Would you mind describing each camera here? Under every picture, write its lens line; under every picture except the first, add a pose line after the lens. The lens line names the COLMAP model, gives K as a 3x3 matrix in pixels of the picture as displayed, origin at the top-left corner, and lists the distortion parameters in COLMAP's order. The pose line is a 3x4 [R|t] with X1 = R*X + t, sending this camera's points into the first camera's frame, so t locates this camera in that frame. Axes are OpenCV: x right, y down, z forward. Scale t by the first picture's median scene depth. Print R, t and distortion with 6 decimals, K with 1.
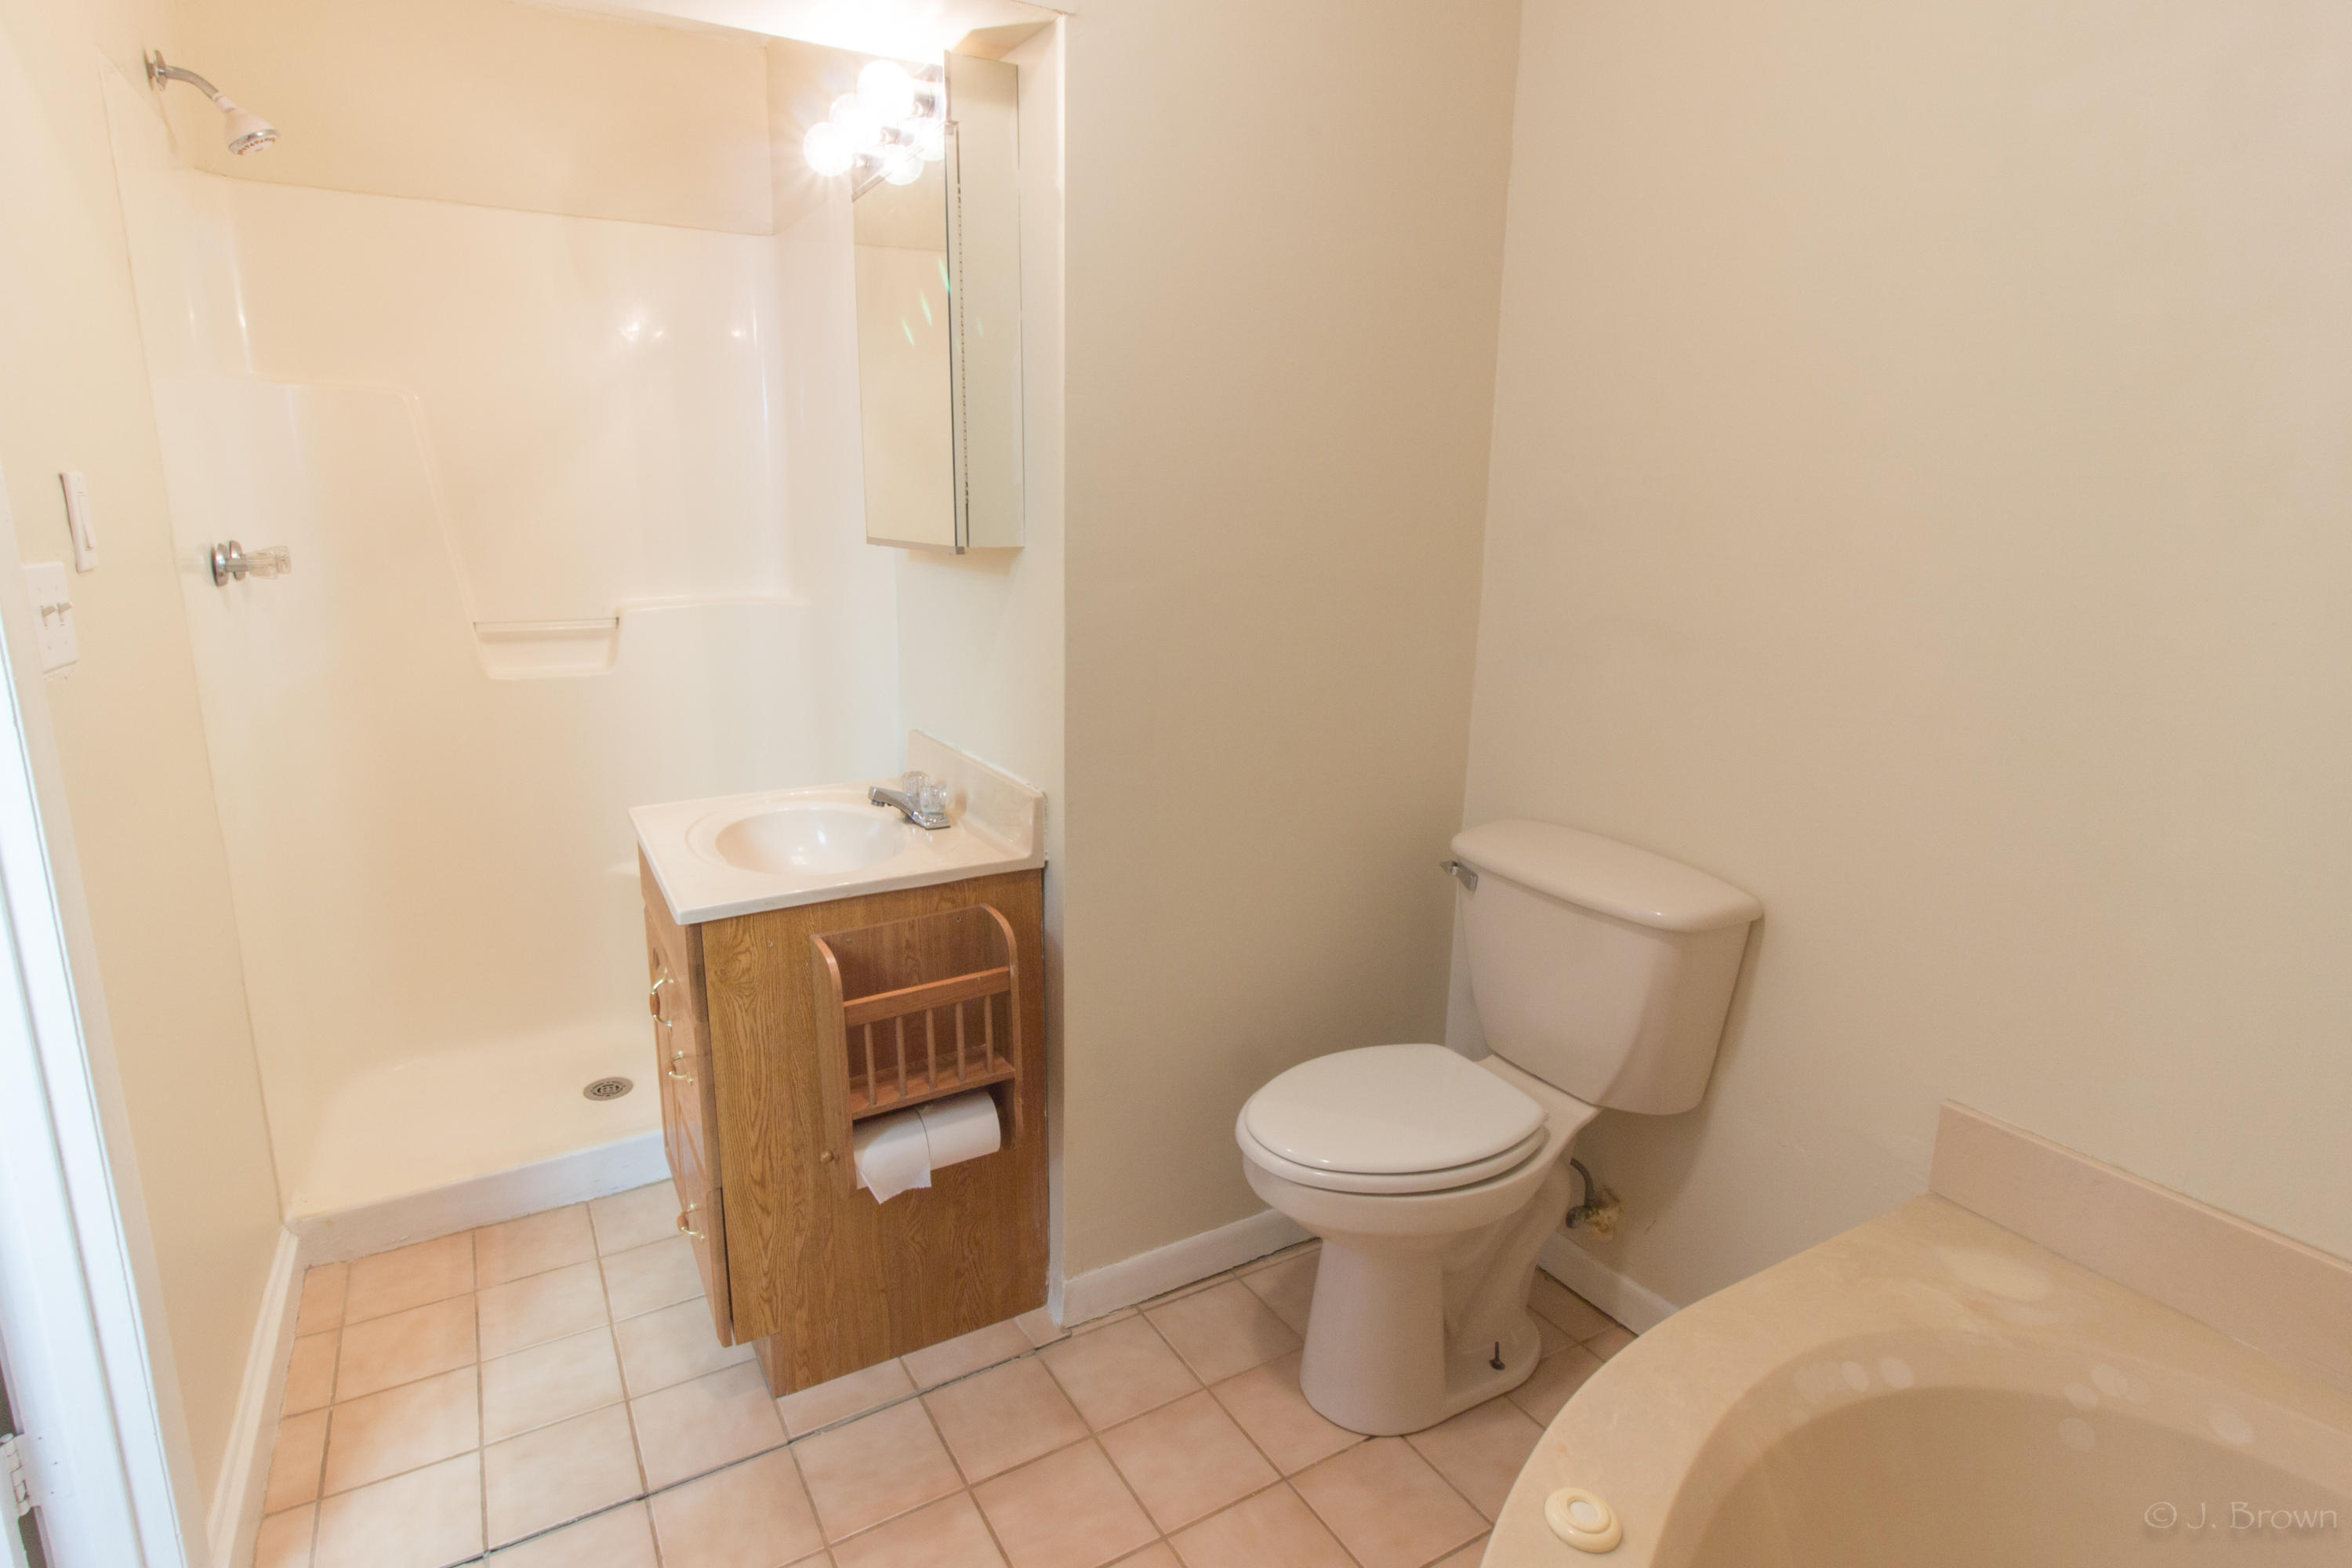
lens RADIAL K [[1251.4, 0, 1176.0], [0, 1251.4, 784.0], [0, 0, 1]] dist [-0.003056, 0.000358]
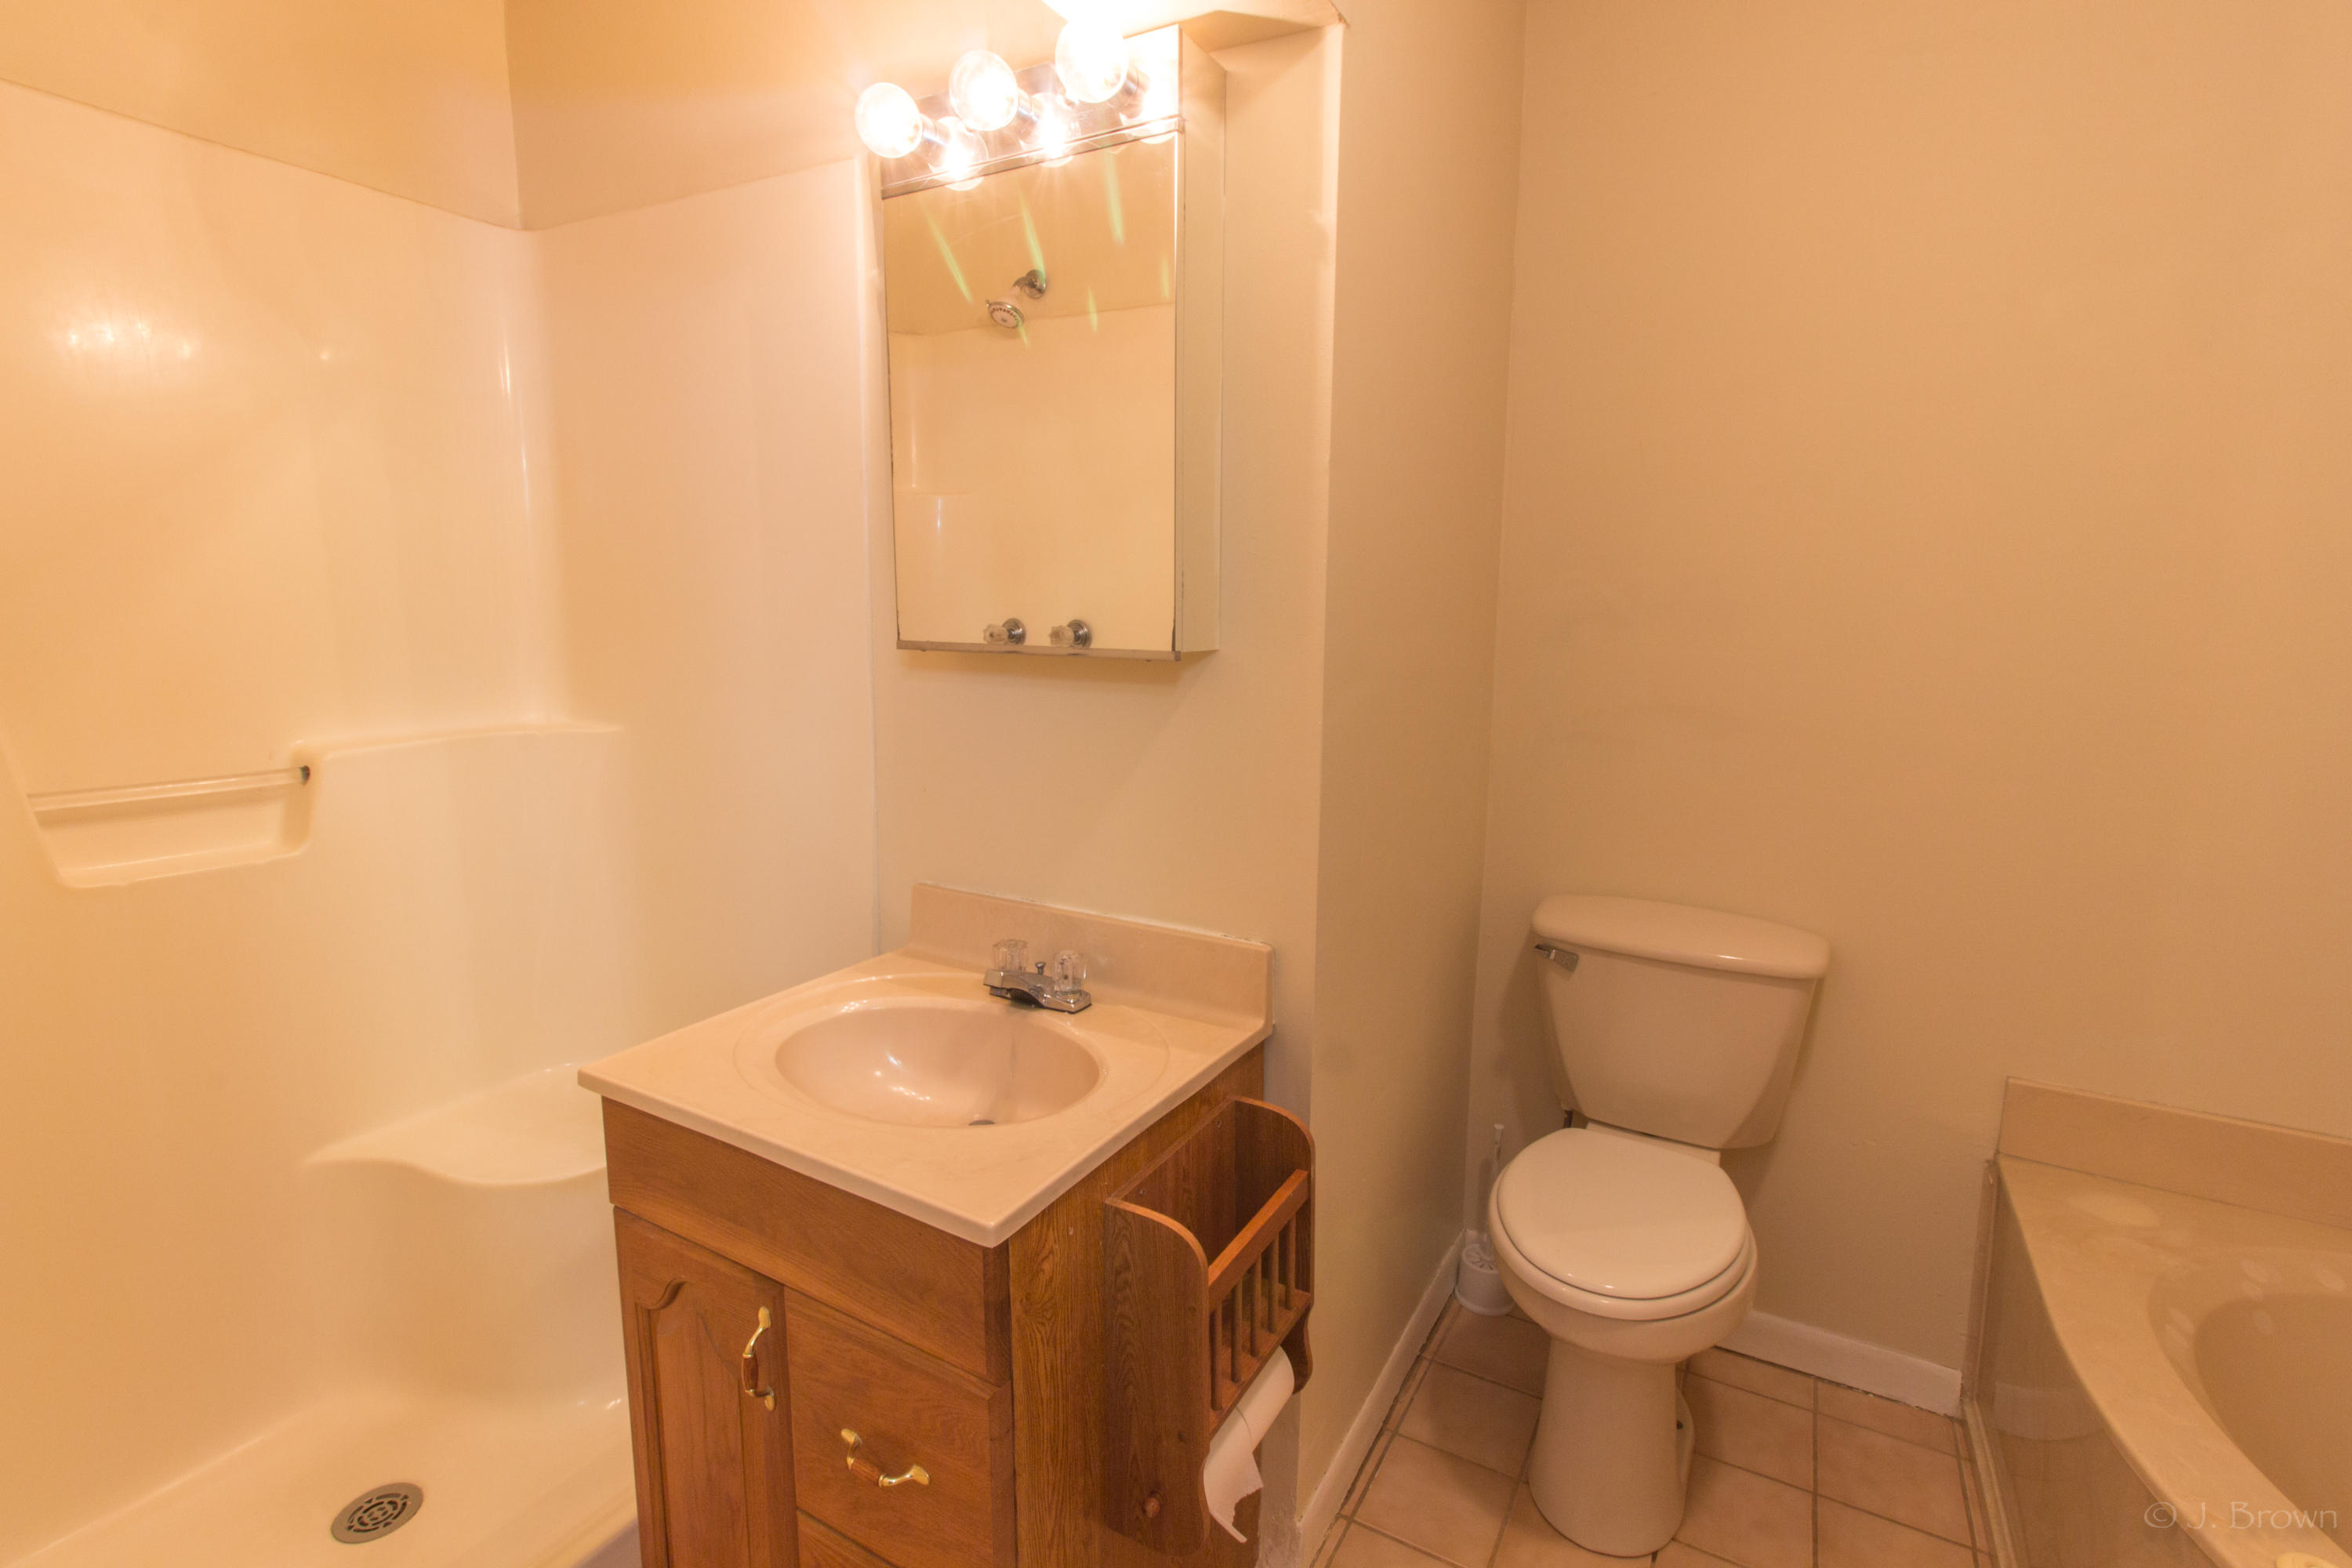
lens RADIAL K [[1097.1, 0, 1176.0], [0, 1097.1, 784.0], [0, 0, 1]] dist [0.001300, -0.000095]
pose [[0.840724, -0.082901, 0.535081, -0.538831], [0.111816, 0.993491, -0.021762, -0.090155], [-0.529793, 0.078127, 0.844521, 0.411941]]
